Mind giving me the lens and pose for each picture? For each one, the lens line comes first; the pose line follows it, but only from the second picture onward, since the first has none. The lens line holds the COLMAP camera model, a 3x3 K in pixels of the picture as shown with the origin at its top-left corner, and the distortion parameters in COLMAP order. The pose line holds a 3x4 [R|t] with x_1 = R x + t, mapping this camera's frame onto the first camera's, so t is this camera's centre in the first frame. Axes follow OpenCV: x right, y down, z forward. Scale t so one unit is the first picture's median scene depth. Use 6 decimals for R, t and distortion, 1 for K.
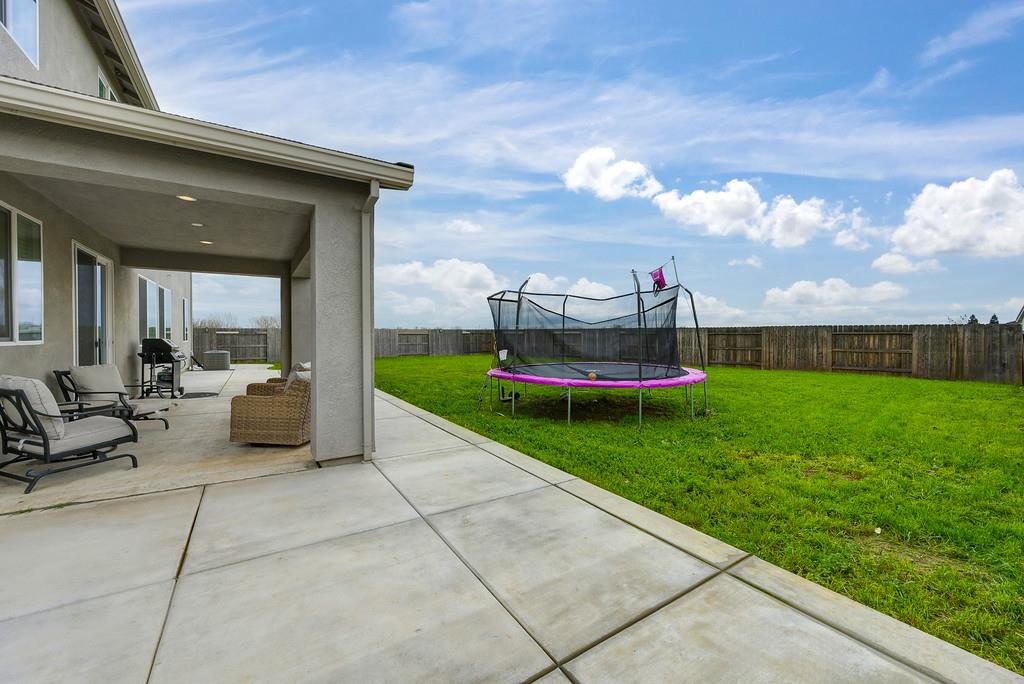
lens RADIAL K [[397.3, 0, 510.0], [0, 397.3, 340.5], [0, 0, 1]] dist [0.001140, 0.000418]
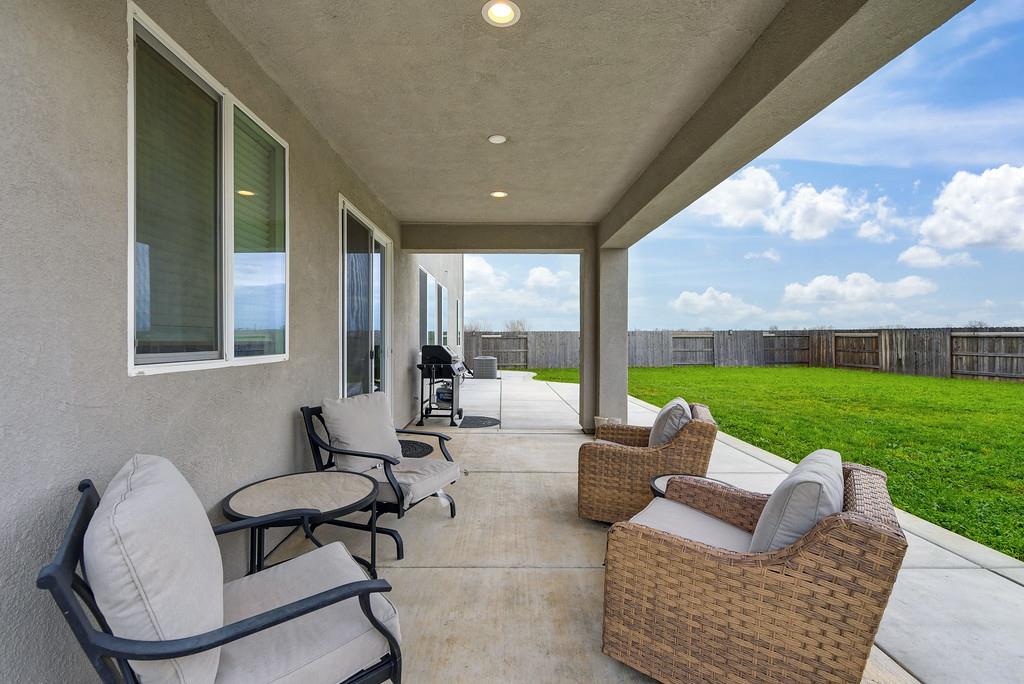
lens RADIAL K [[412.8, 0, 511.4], [0, 412.8, 338.1], [0, 0, 1]] dist [0.001022, 0.000042]
pose [[0.858161, -0.001793, -0.513377, -0.348621], [-0.004645, 0.999926, -0.011257, -0.010157], [0.513359, 0.012045, 0.858089, 0.384022]]
